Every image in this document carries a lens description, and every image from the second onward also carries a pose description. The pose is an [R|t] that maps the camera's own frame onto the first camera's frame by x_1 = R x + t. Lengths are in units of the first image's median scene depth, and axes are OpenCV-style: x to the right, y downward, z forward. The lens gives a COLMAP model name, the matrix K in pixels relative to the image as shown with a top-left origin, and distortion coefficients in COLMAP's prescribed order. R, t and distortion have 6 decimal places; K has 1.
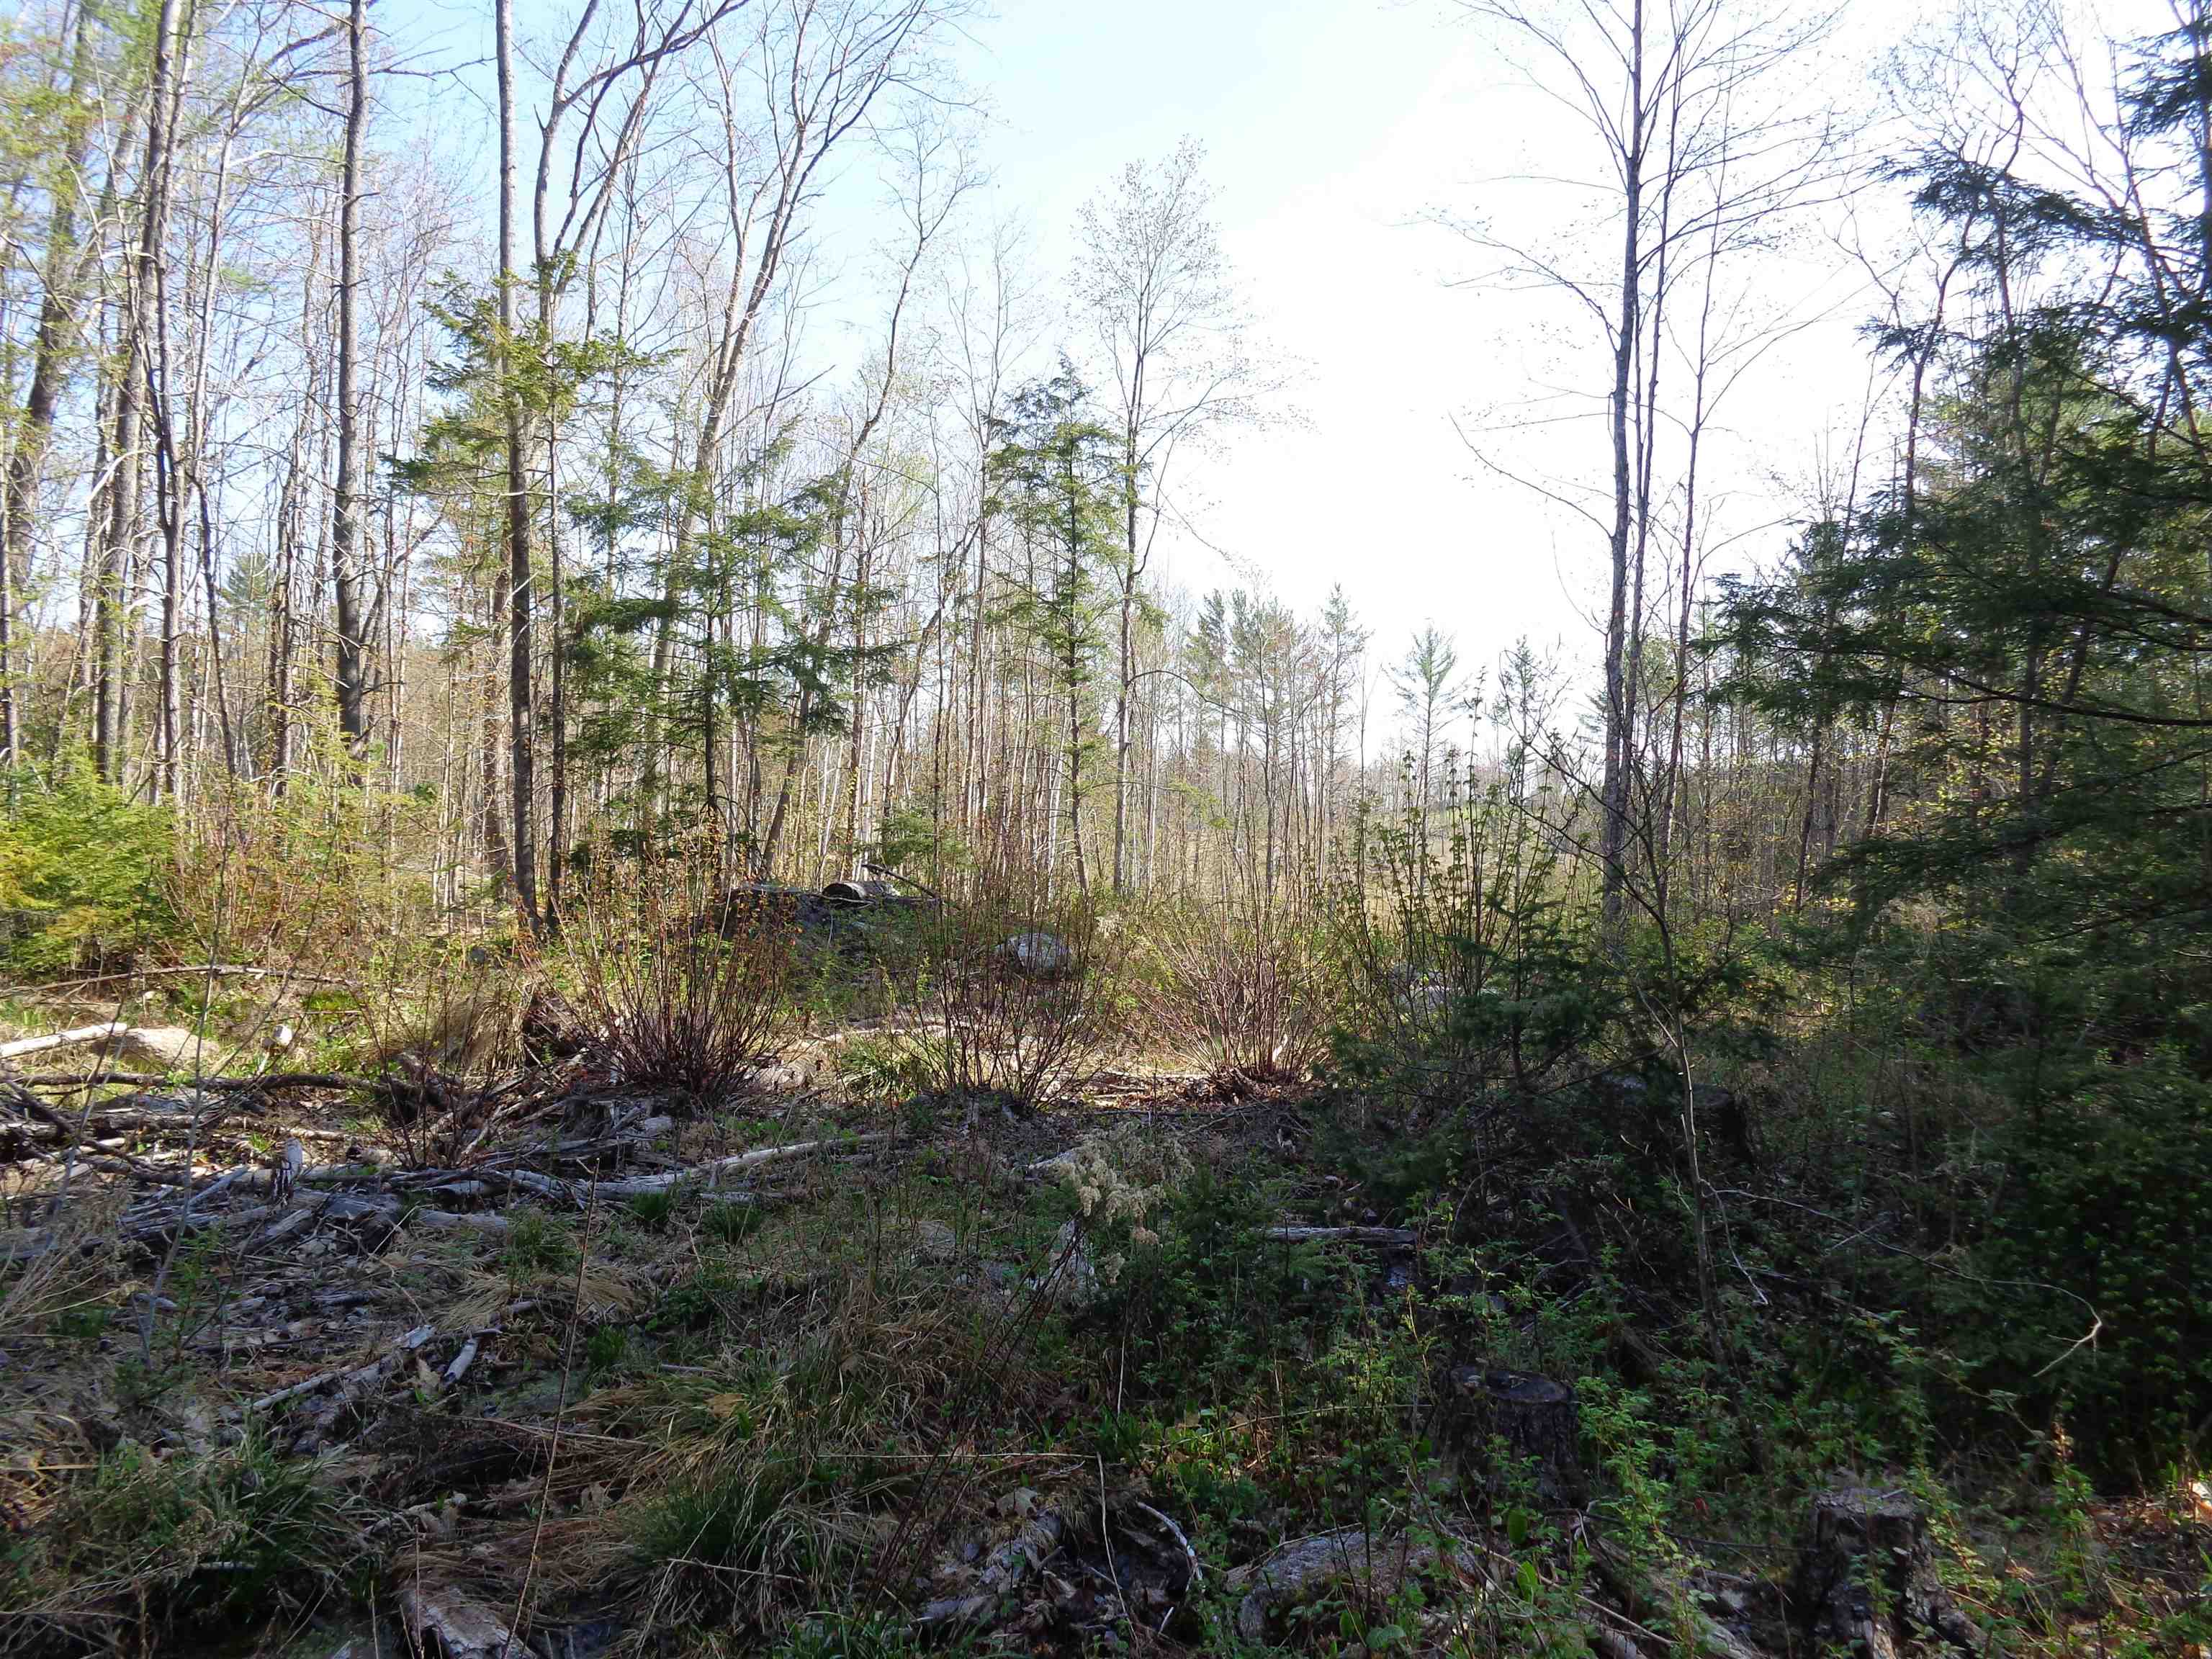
lens RADIAL K [[1652.7, 0, 1106.0], [0, 1652.7, 829.5], [0, 0, 1]] dist [-0.004983, 0.008677]
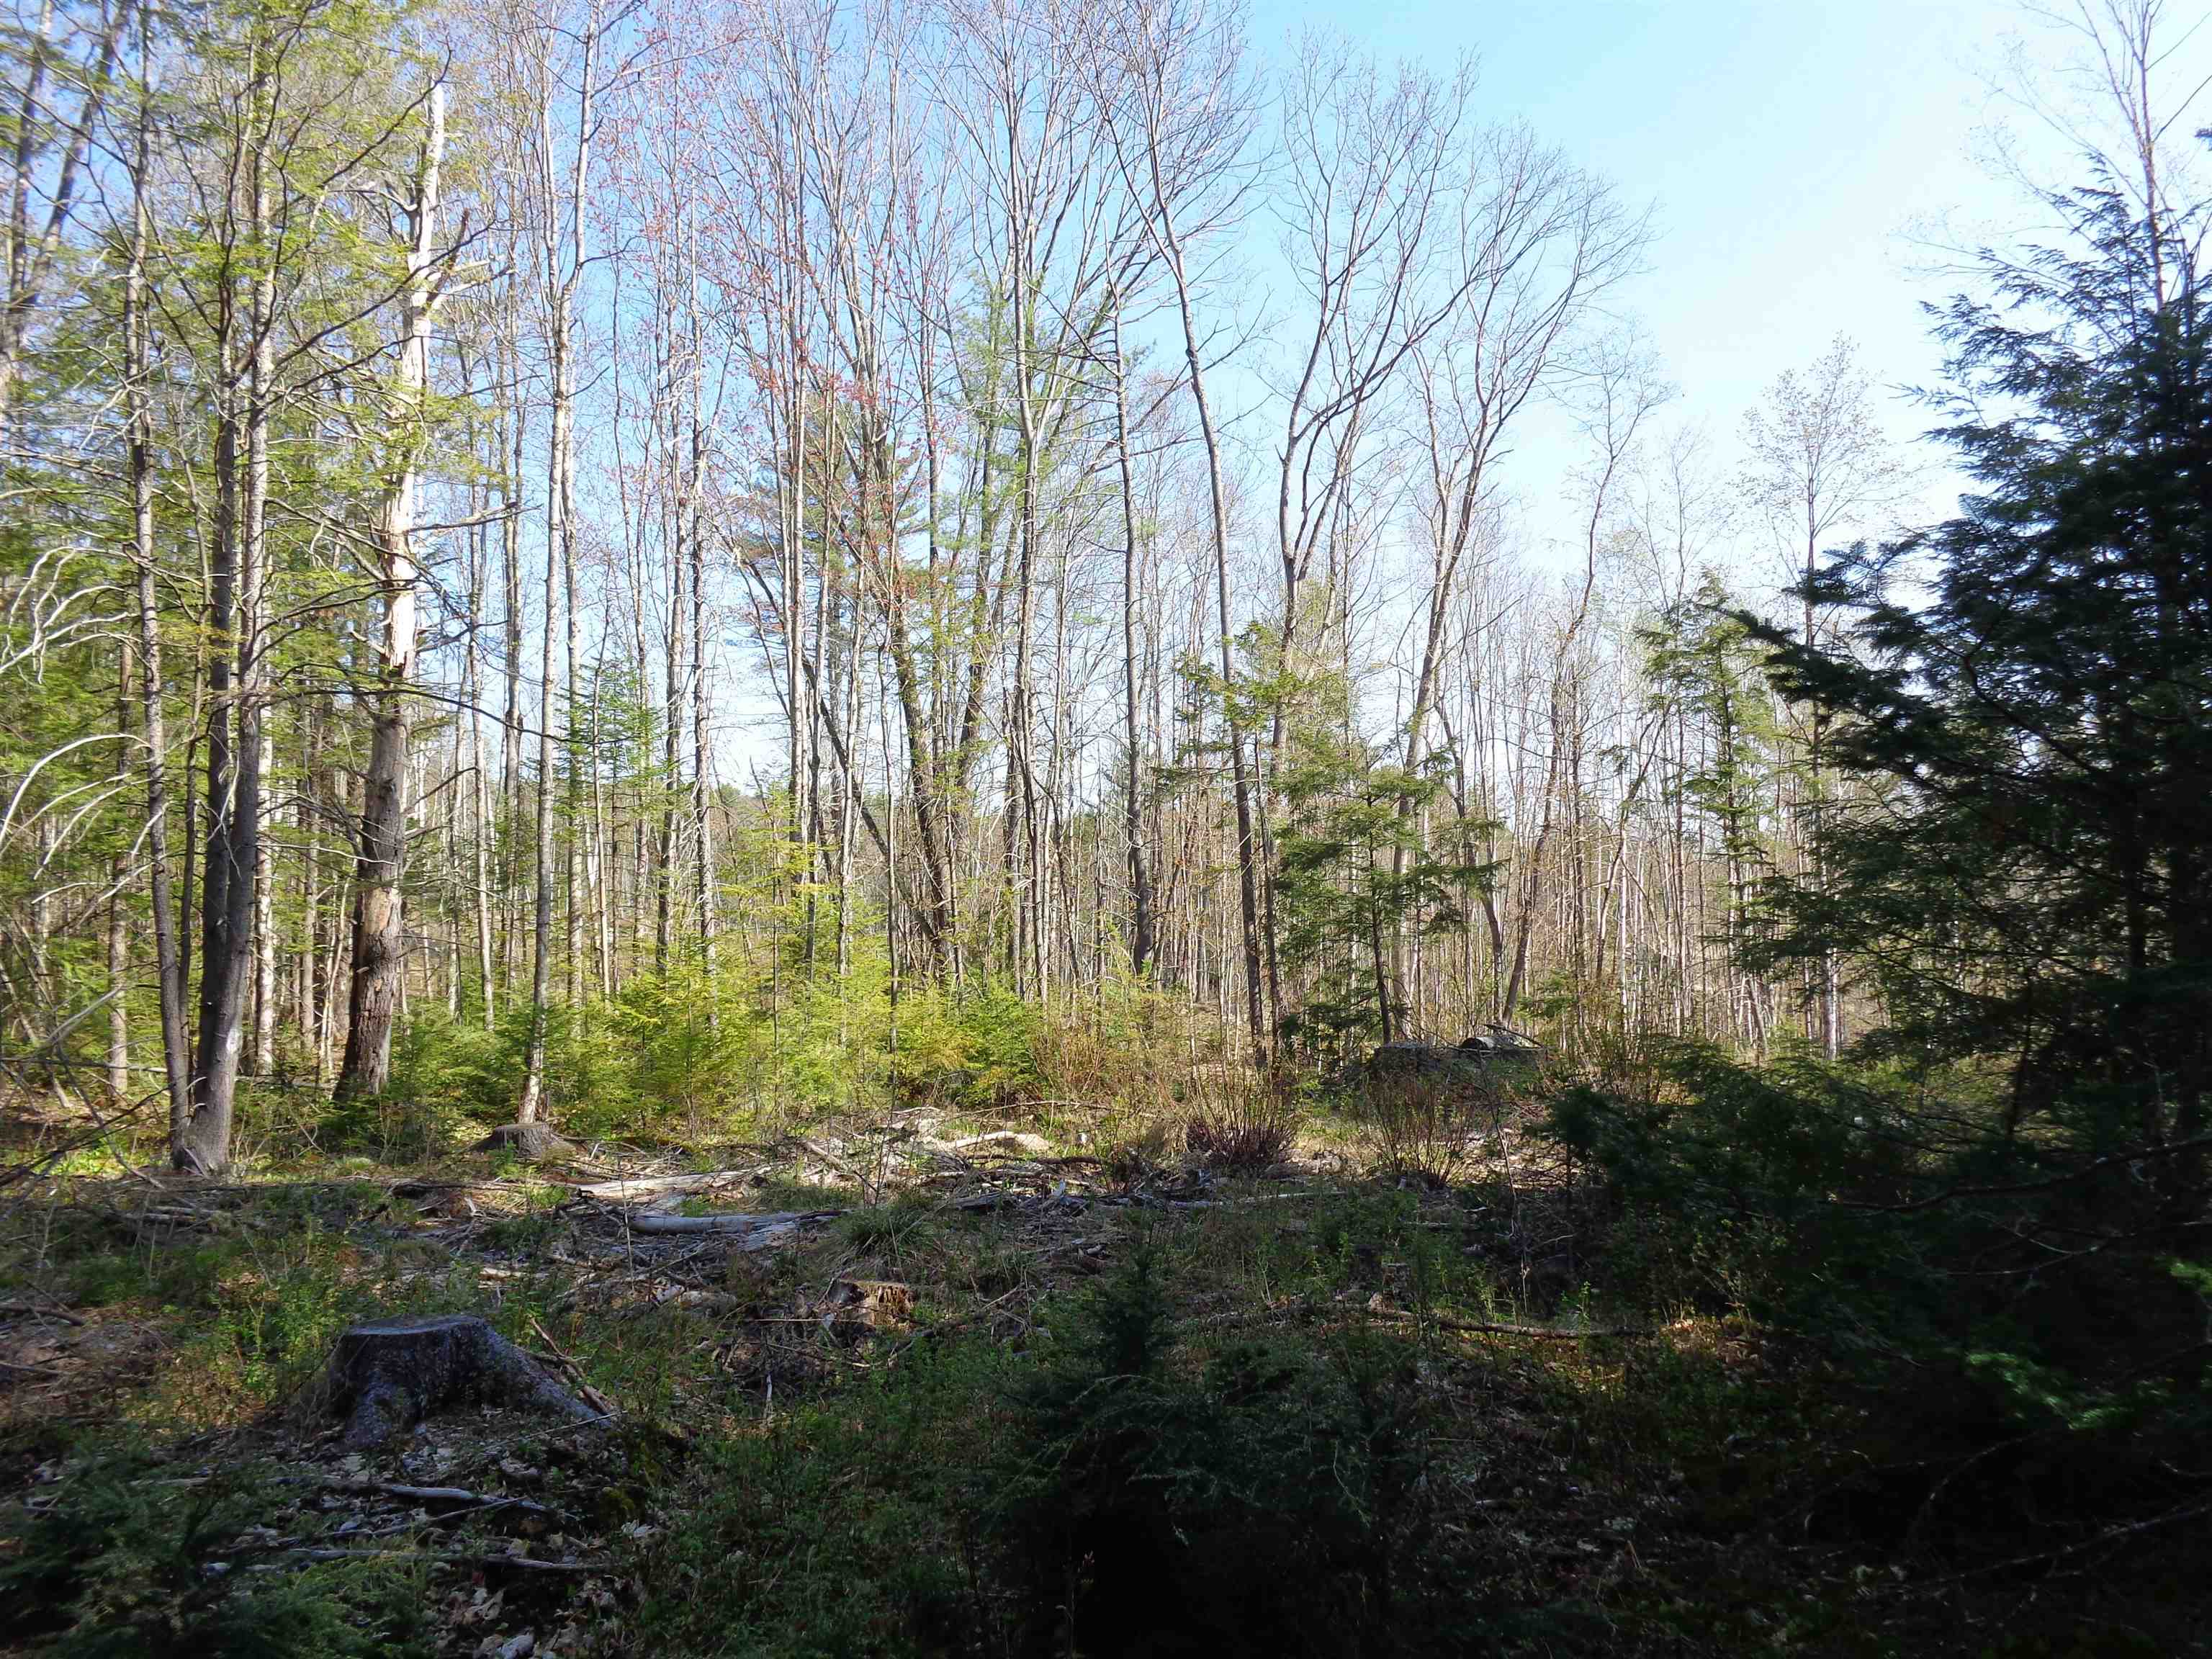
lens RADIAL K [[1686.2, 0, 1106.0], [0, 1686.2, 829.5], [0, 0, 1]] dist [0.000733, 0.002398]
pose [[0.873320, -0.076930, -0.481034, 0.221857], [0.041299, 0.995589, -0.084242, -0.029146], [0.485393, 0.053704, 0.872645, -0.316898]]
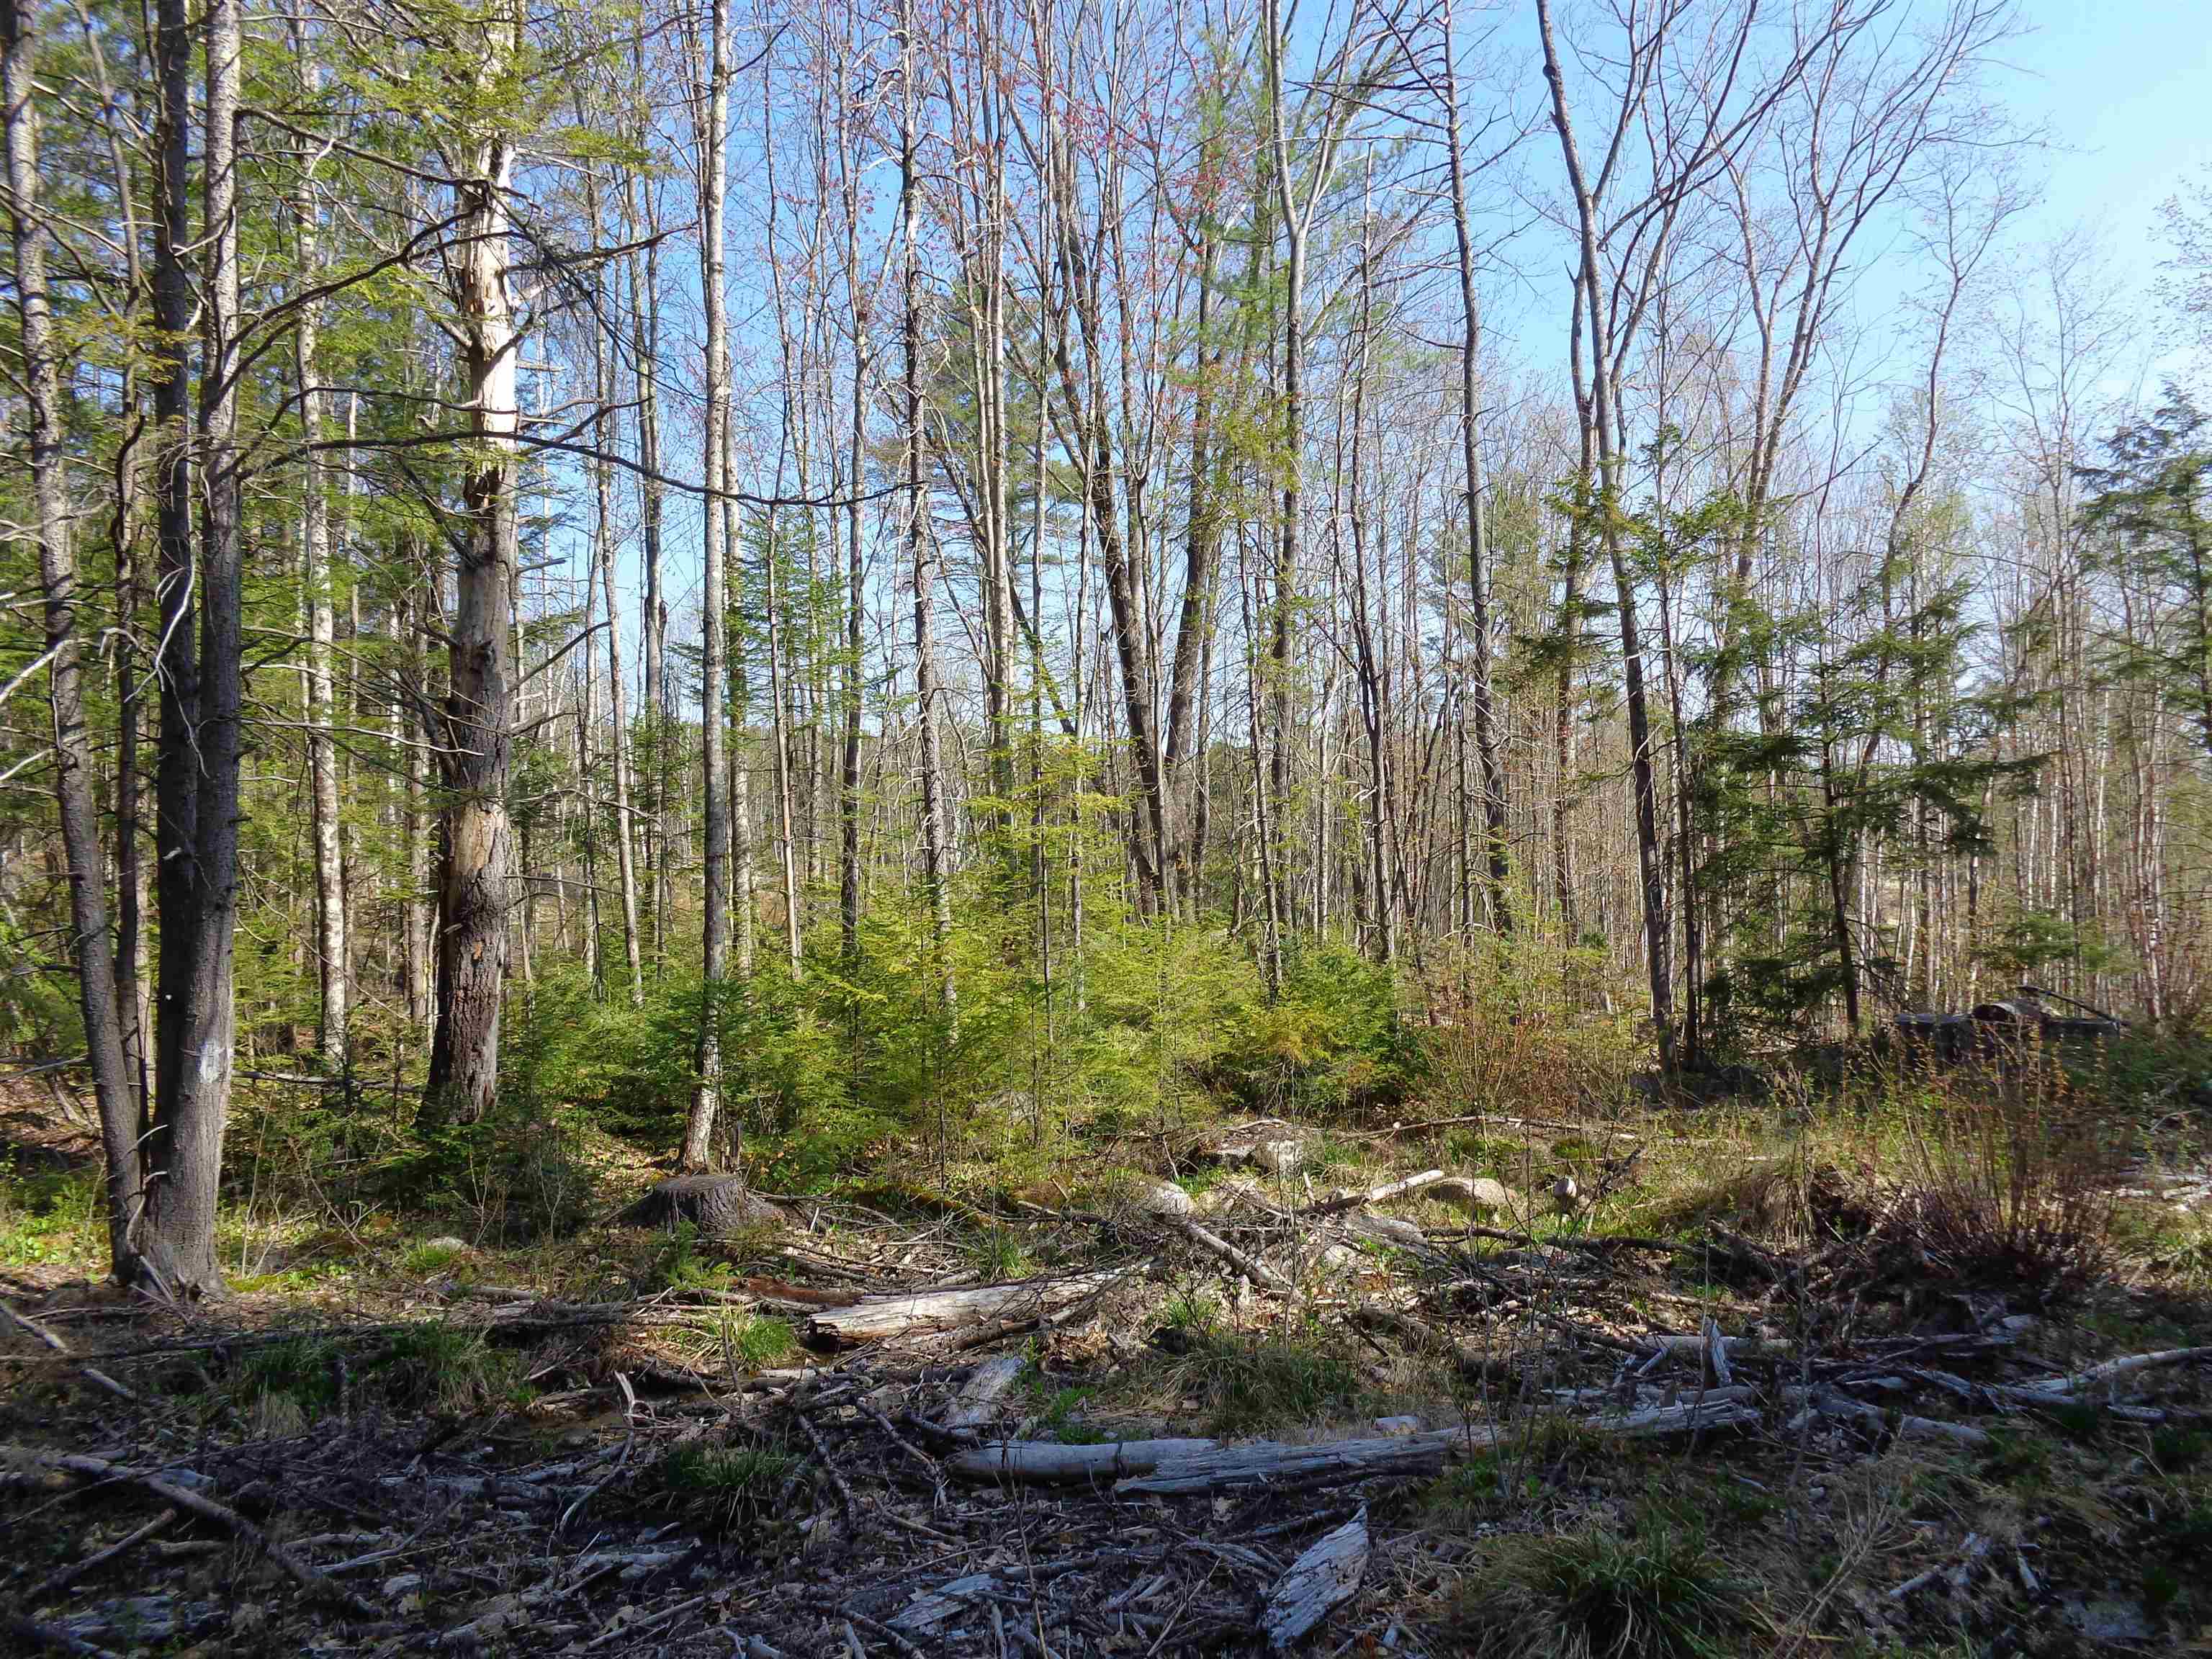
lens RADIAL K [[1652.7, 0, 1106.0], [0, 1652.7, 829.5], [0, 0, 1]] dist [-0.004983, 0.008677]
pose [[0.838533, -0.069668, -0.540379, -0.056761], [0.050513, 0.997460, -0.050212, -0.040940], [0.542505, 0.014808, 0.839922, -0.081278]]
